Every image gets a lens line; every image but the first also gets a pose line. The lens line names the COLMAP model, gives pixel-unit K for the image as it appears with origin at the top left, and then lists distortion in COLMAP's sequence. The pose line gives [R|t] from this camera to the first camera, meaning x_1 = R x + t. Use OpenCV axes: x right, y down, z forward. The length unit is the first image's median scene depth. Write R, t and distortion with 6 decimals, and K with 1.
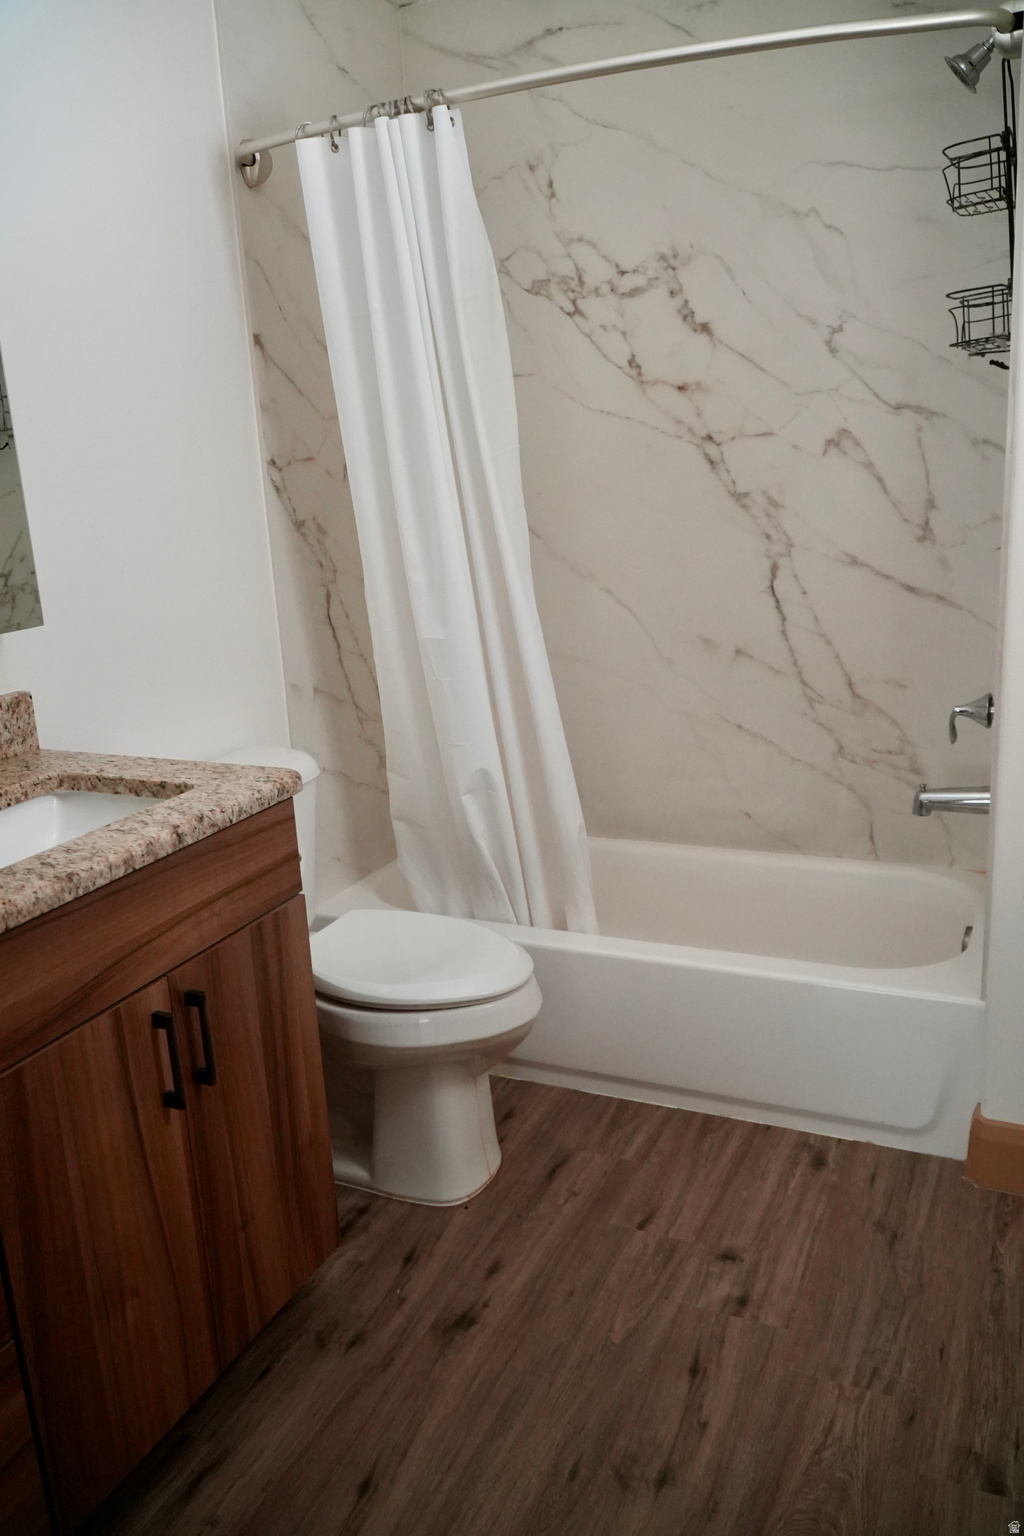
lens RADIAL K [[1212.1, 0, 544.2], [0, 1212.1, 772.1], [0, 0, 1]] dist [-0.002284, -0.011071]
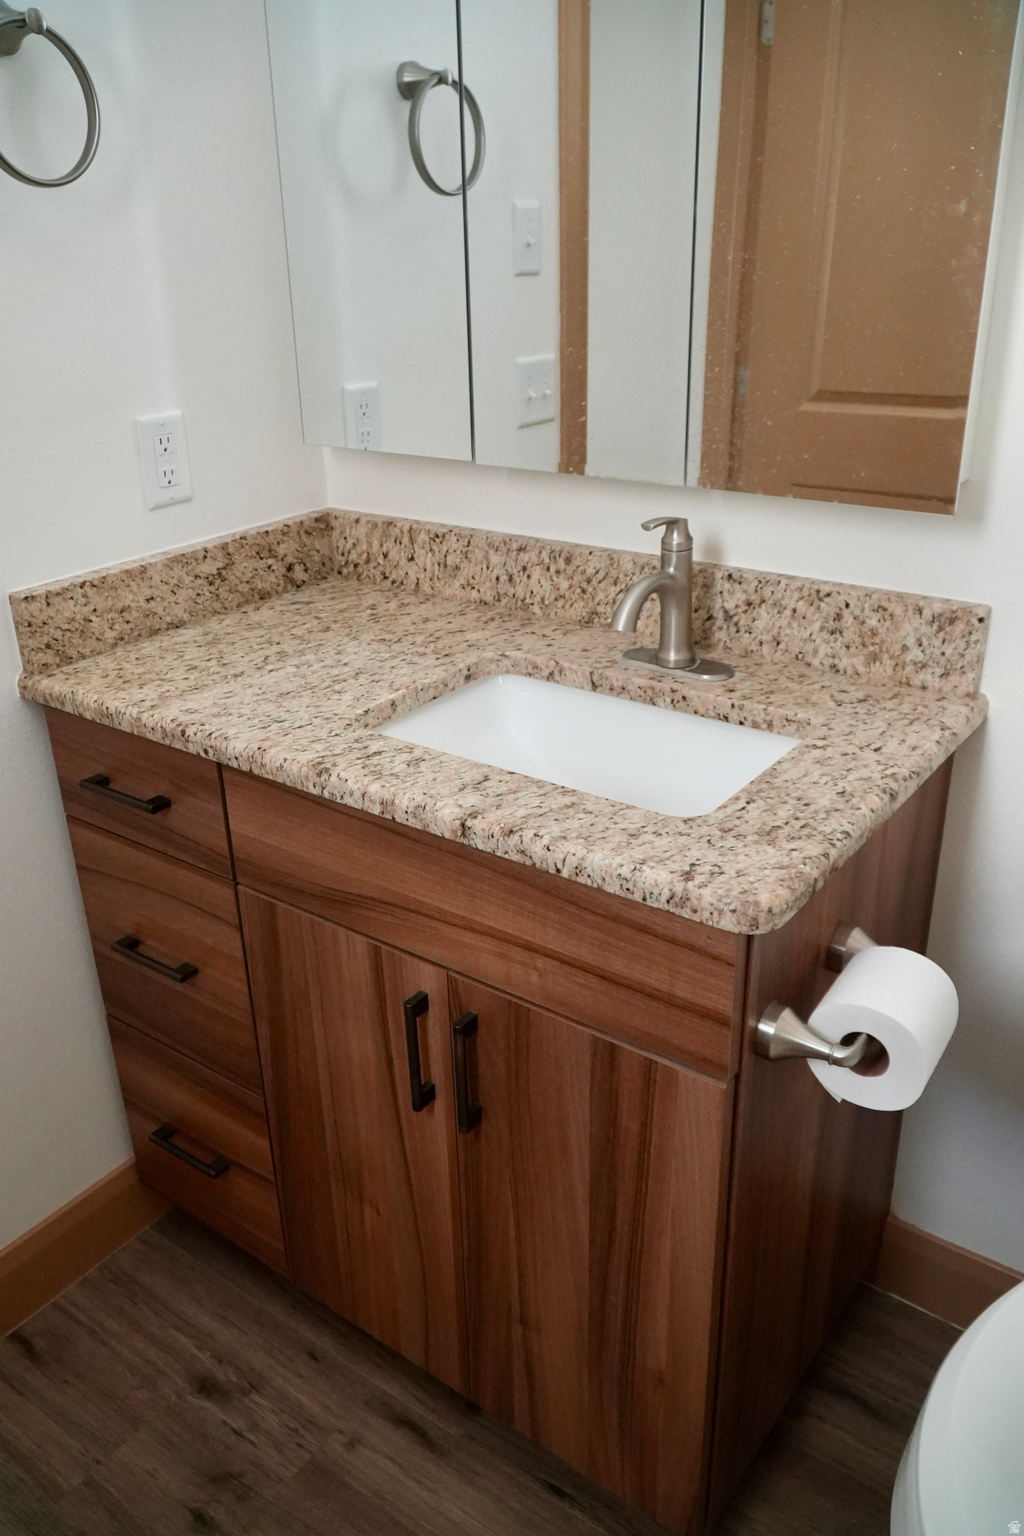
lens RADIAL K [[1212.1, 0, 544.2], [0, 1212.1, 772.1], [0, 0, 1]] dist [-0.002284, -0.011071]
pose [[-0.214567, 0.450332, -0.866696, 0.273296], [-0.223227, 0.841267, 0.492383, -0.317690], [0.950858, 0.299119, -0.079982, 1.042185]]
